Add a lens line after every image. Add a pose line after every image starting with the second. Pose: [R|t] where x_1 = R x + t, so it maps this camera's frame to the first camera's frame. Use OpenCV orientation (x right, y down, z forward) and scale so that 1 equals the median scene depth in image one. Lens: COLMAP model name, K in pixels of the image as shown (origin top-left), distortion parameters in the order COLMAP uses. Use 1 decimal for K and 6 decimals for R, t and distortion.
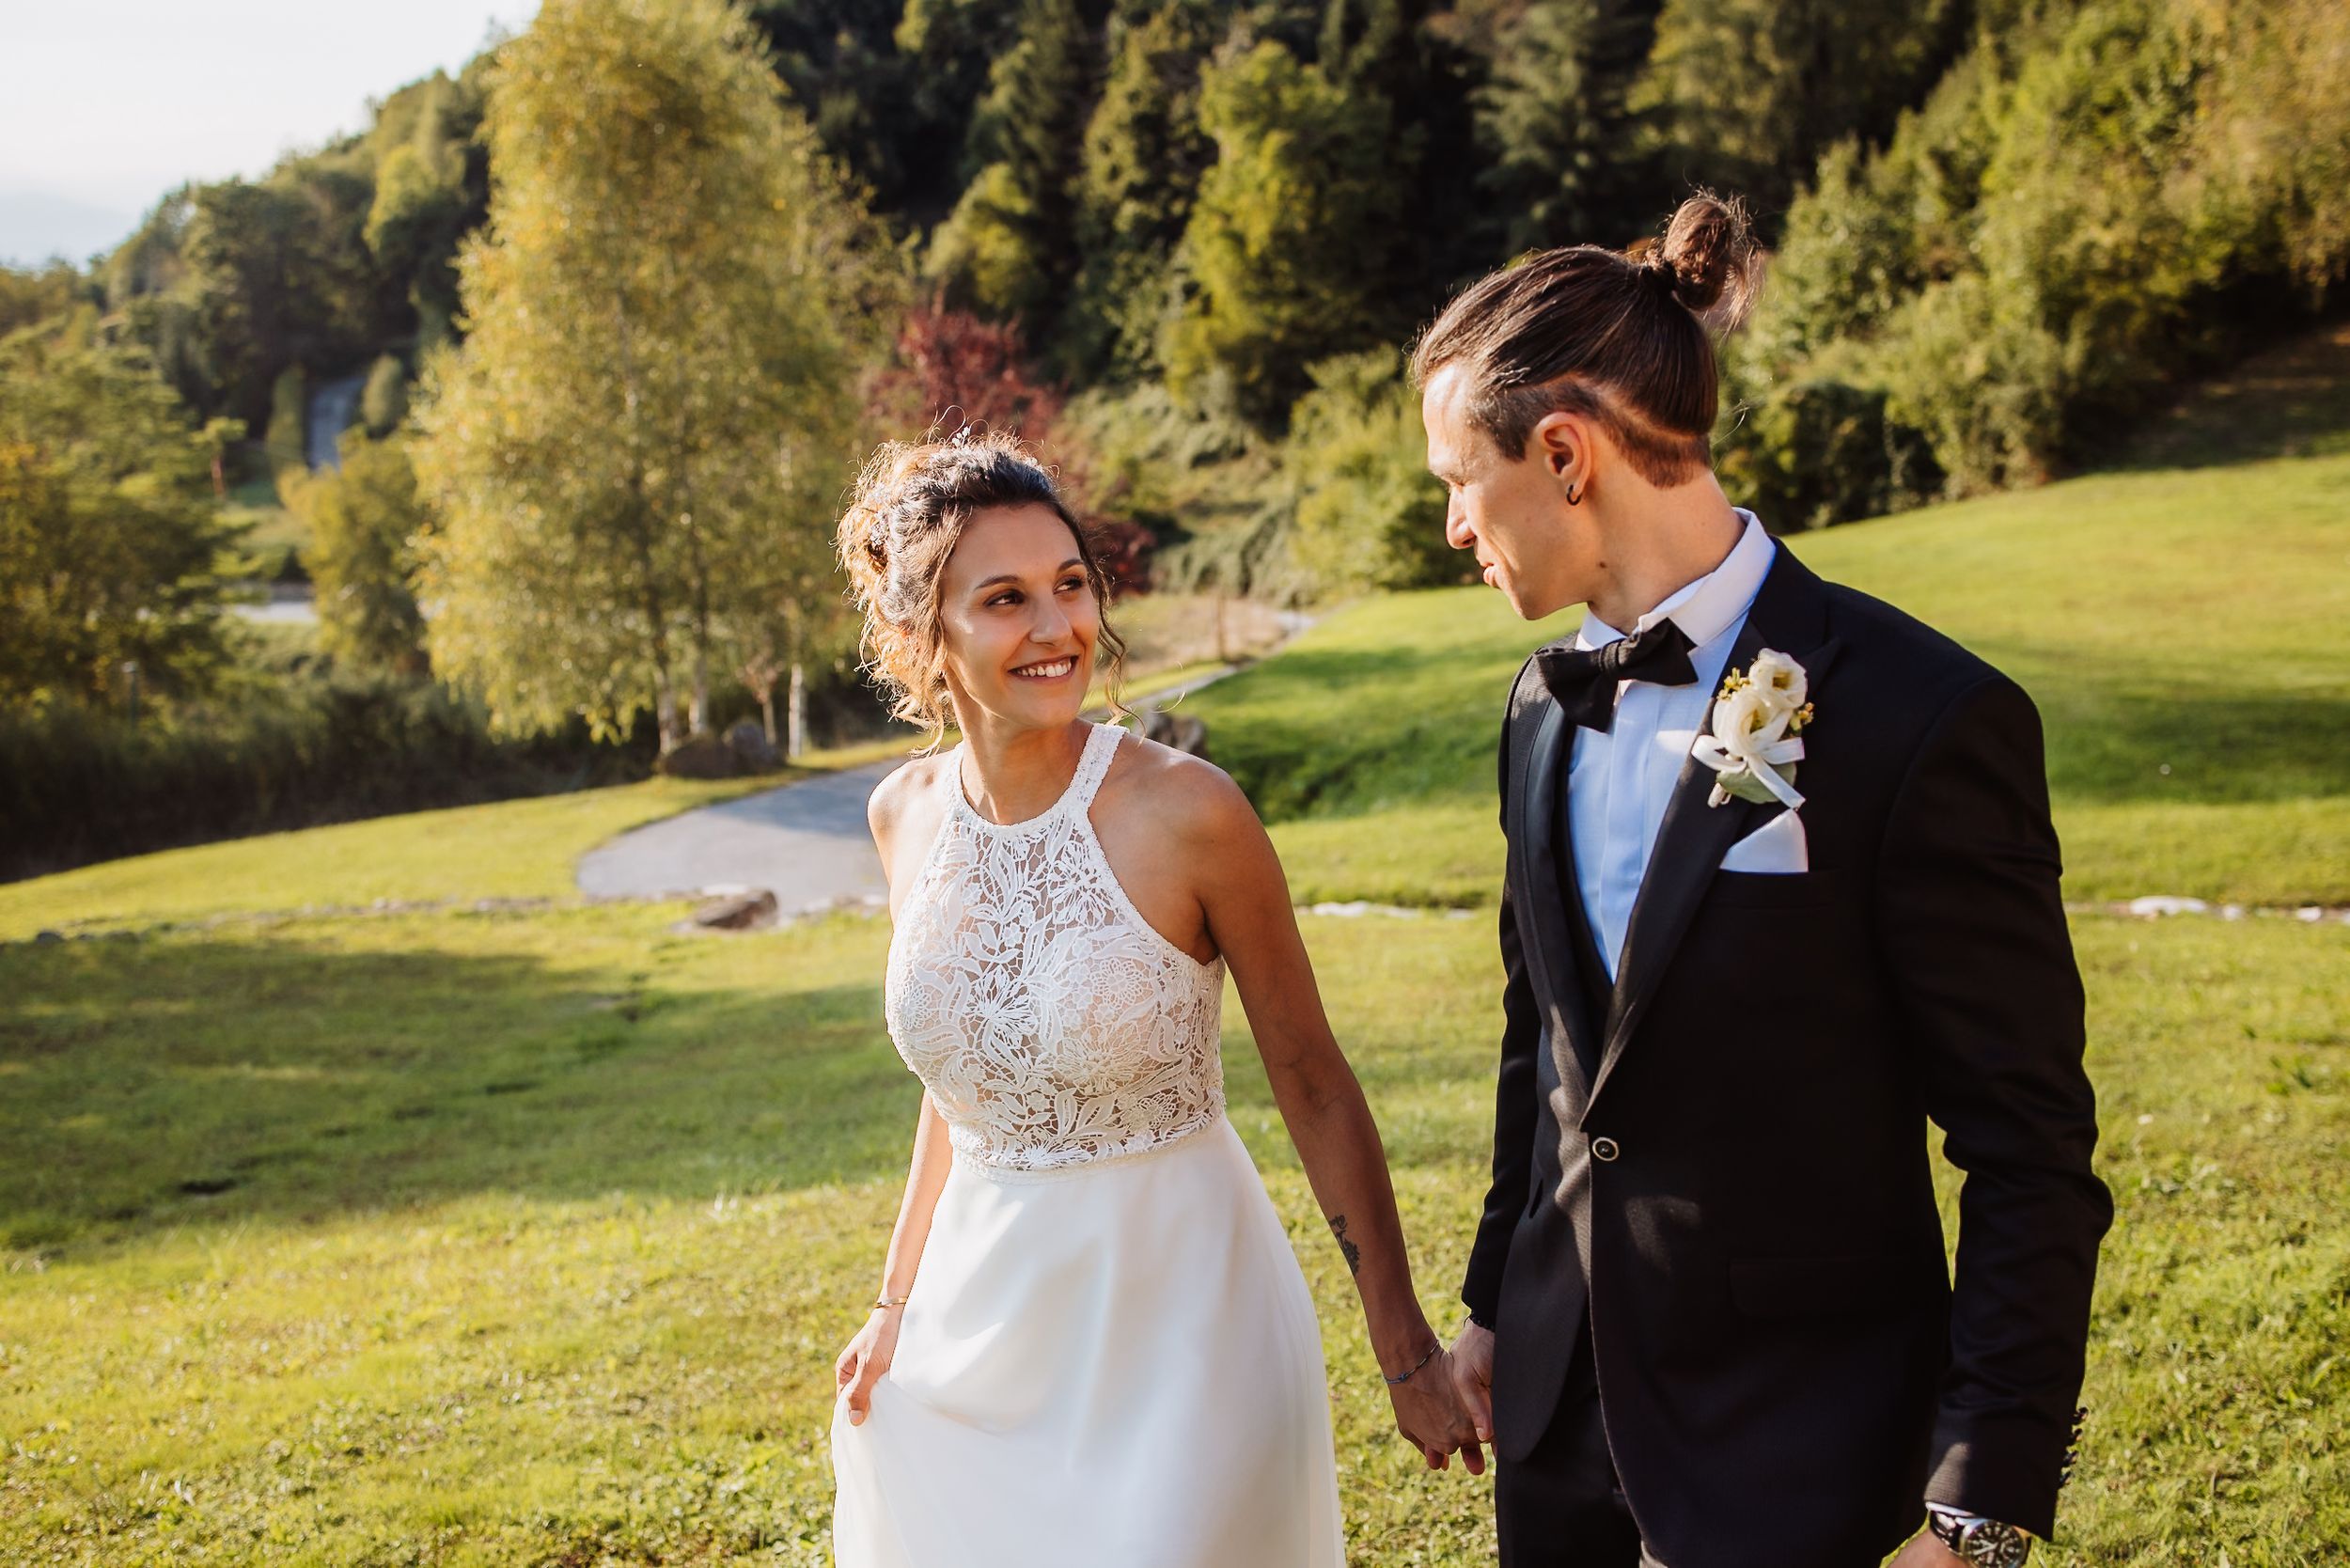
lens RADIAL K [[2299.1, 0, 1175.0], [0, 2299.1, 784.0], [0, 0, 1]] dist [-0.160244, 0.138618]
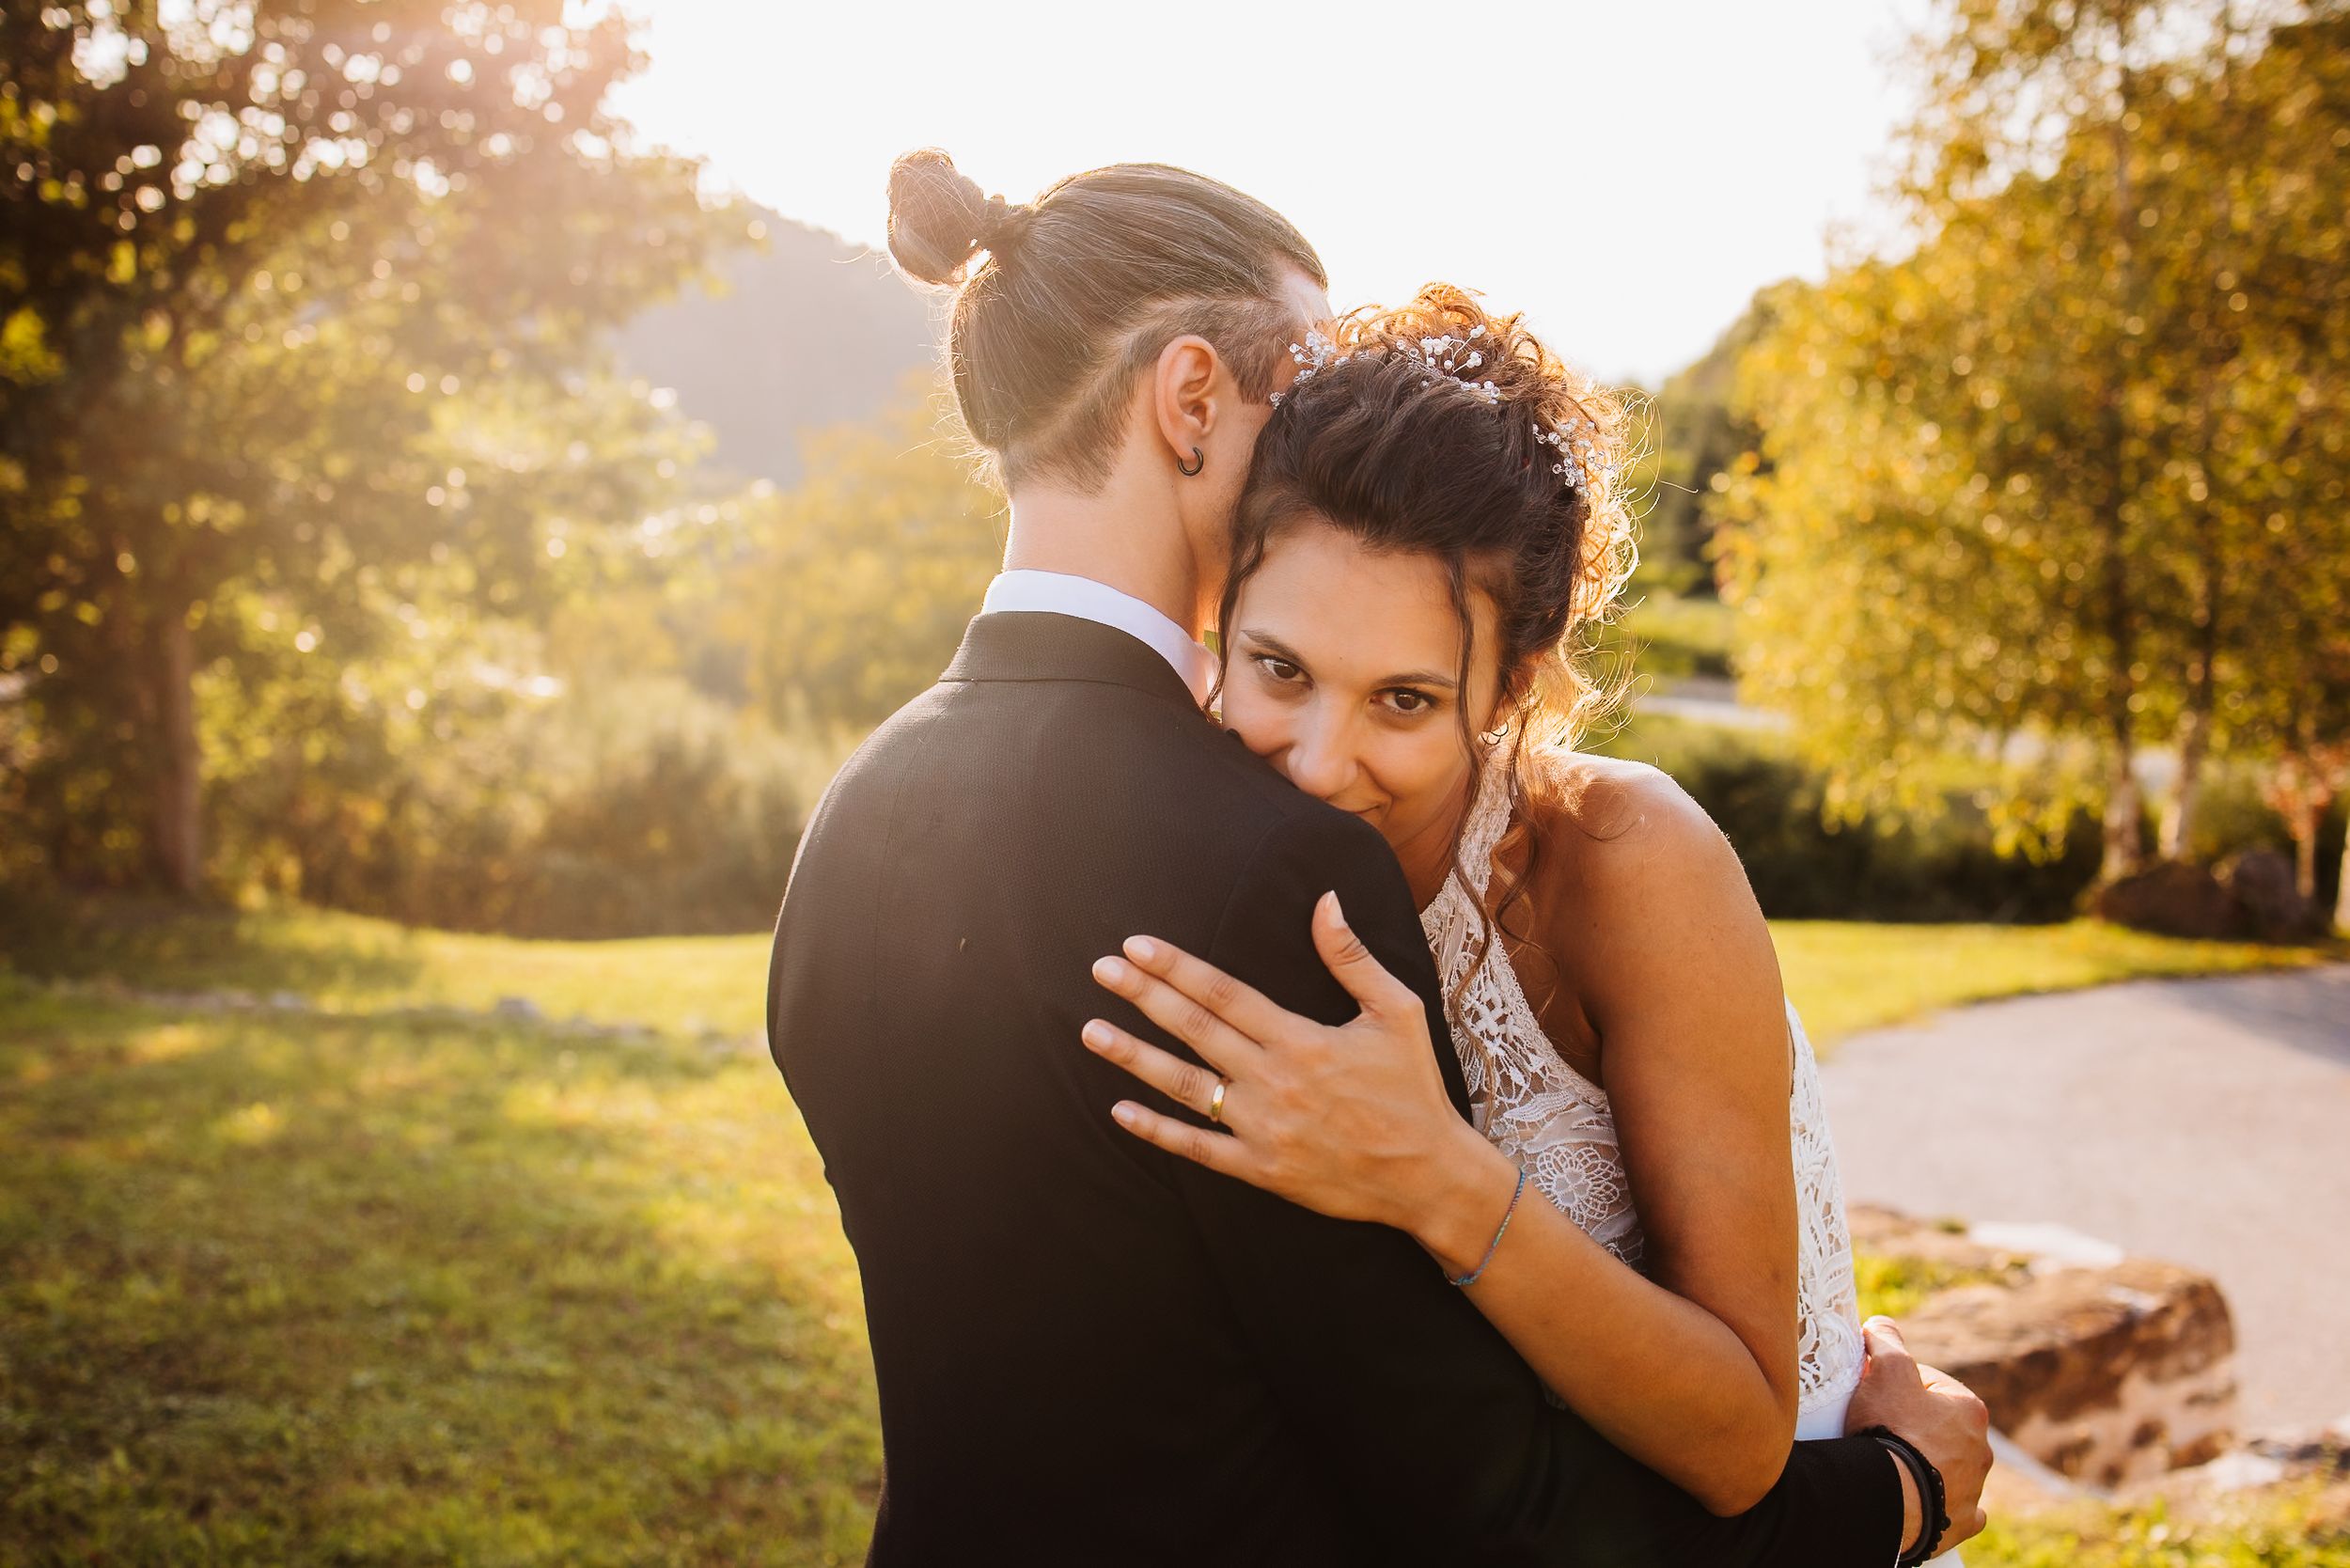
lens RADIAL K [[2299.1, 0, 1175.0], [0, 2299.1, 784.0], [0, 0, 1]] dist [-0.160244, 0.138618]
pose [[0.788932, 0.104711, -0.605493, -0.066512], [-0.145867, 0.989122, -0.019005, 0.006535], [0.596916, 0.103315, 0.795624, 0.392115]]
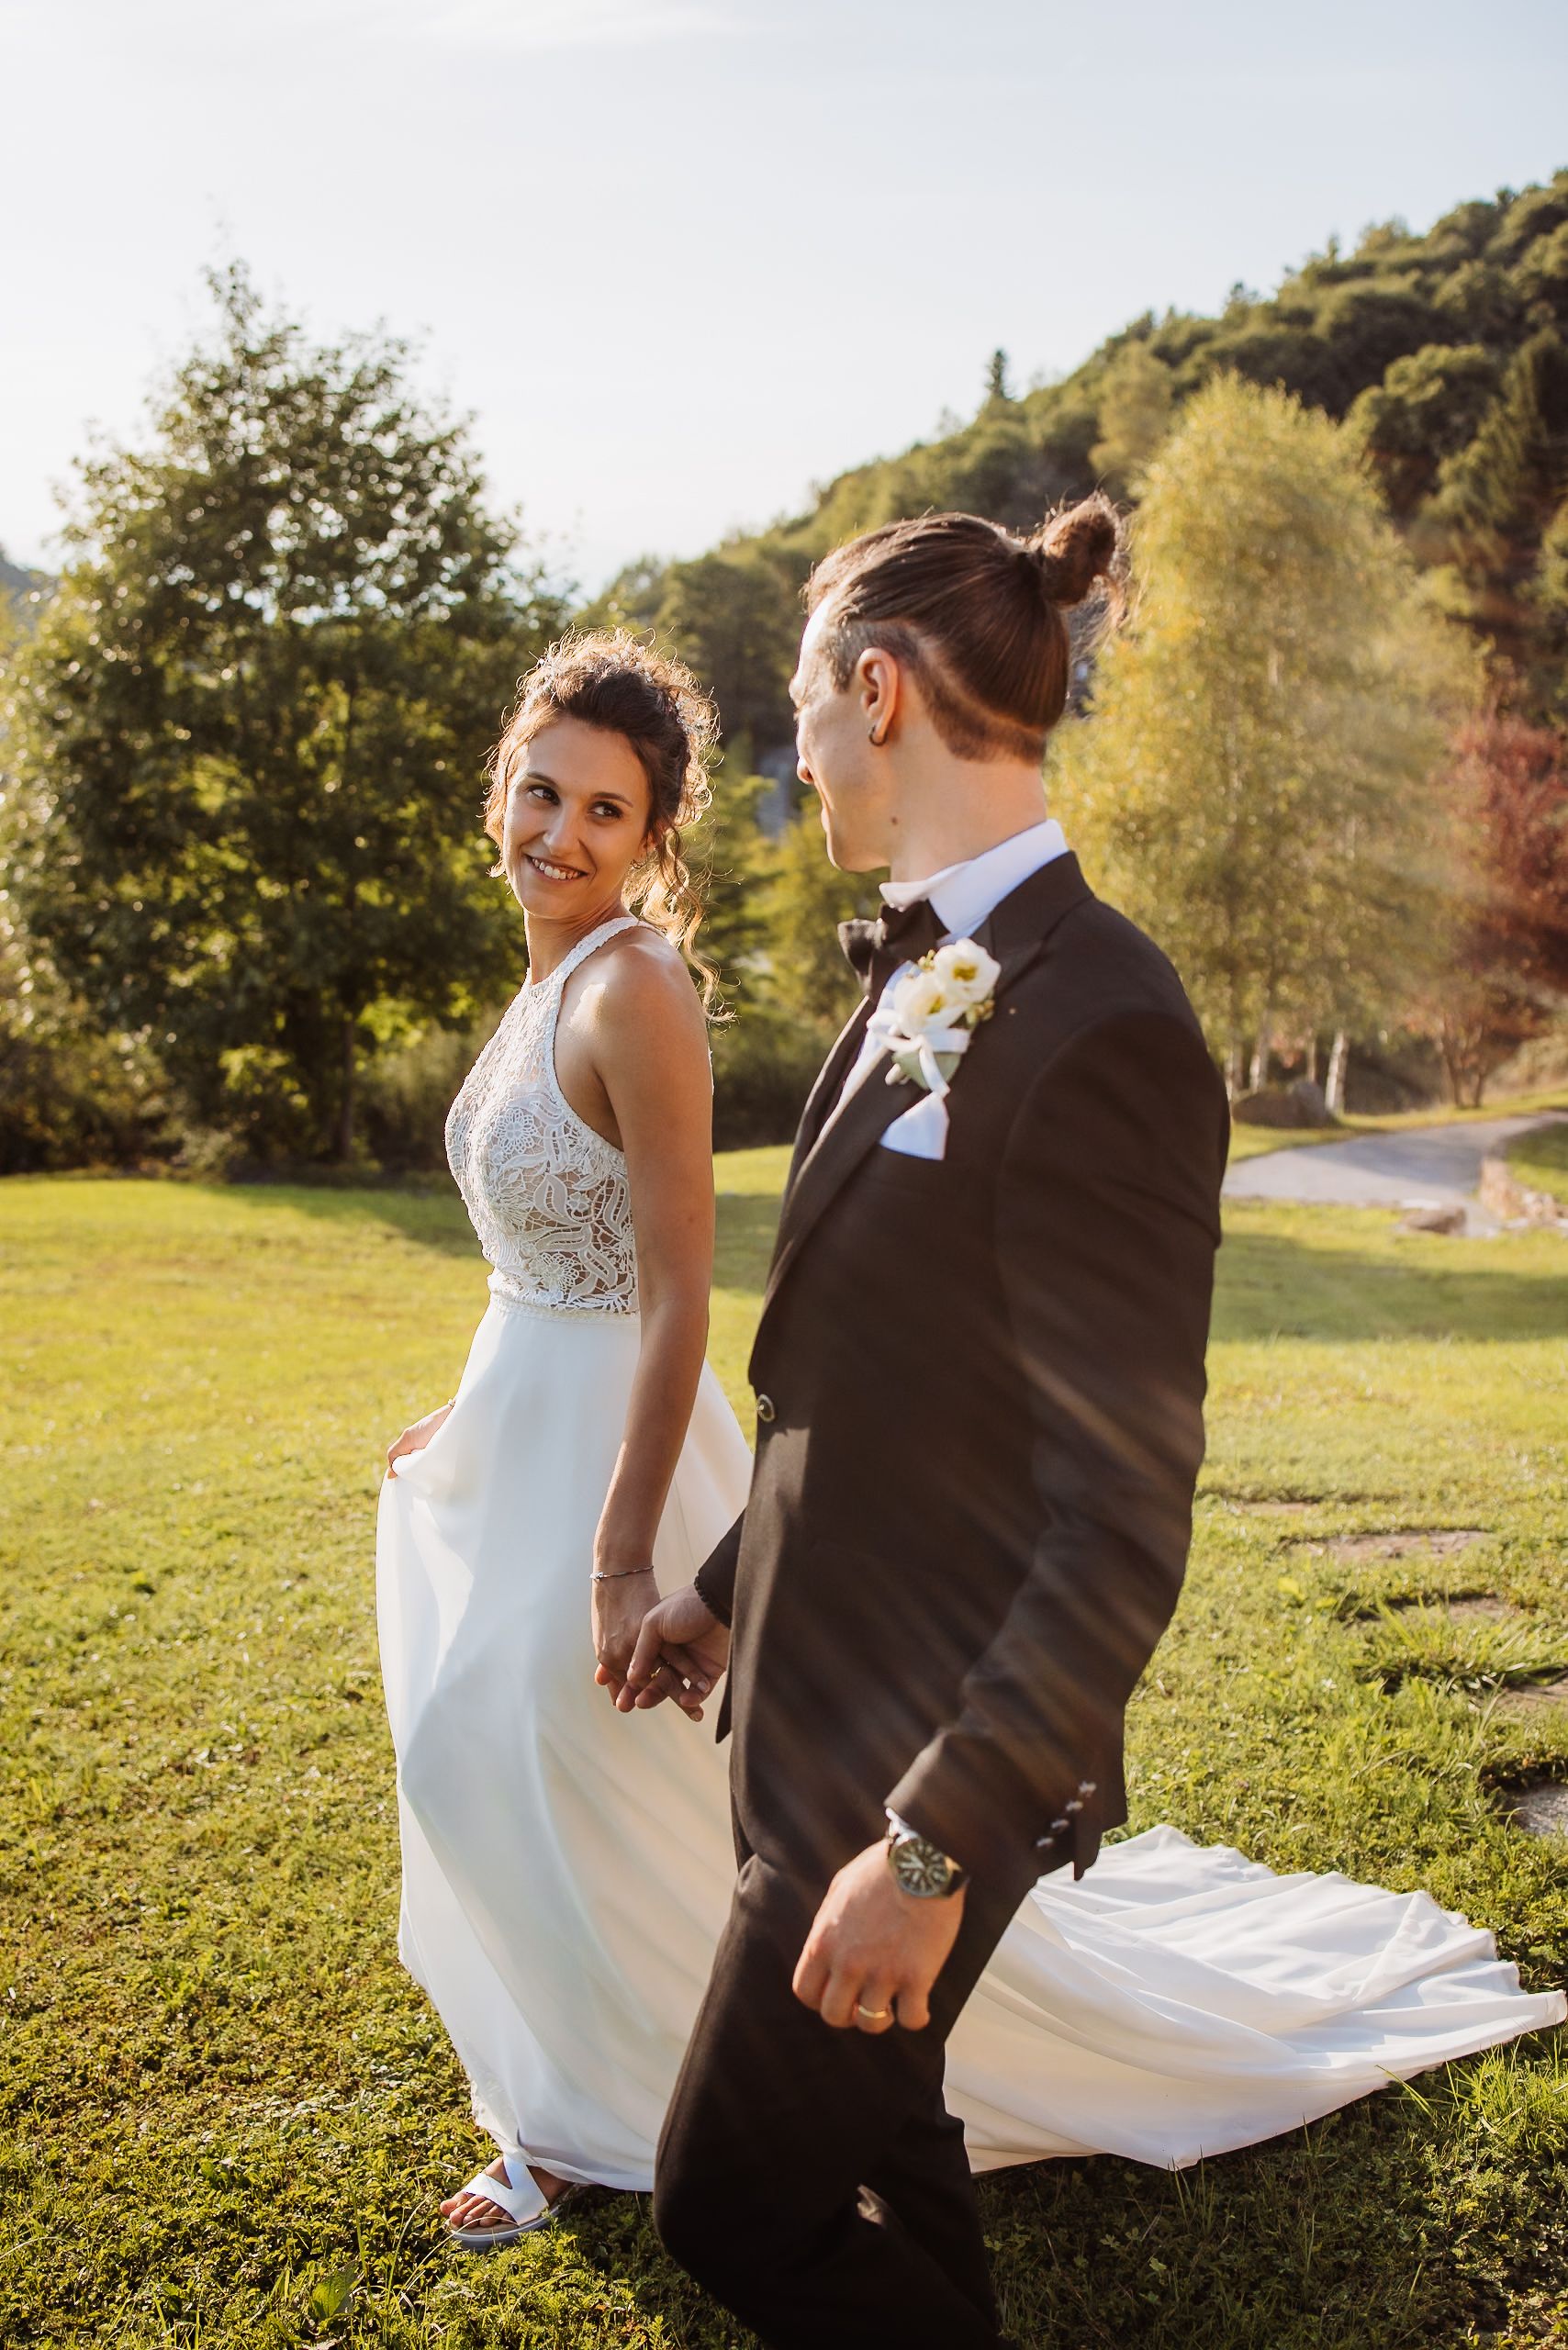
lens RADIAL K [[2299.1, 0, 784.0], [0, 2299.1, 1175.0], [0, 0, 1]] dist [-0.160244, 0.138618]
pose [[0.948057, 0.087575, -0.305808, -0.082800], [-0.086978, 0.996088, 0.015607, 0.022837], [0.305978, 0.011802, 0.951965, -0.115465]]
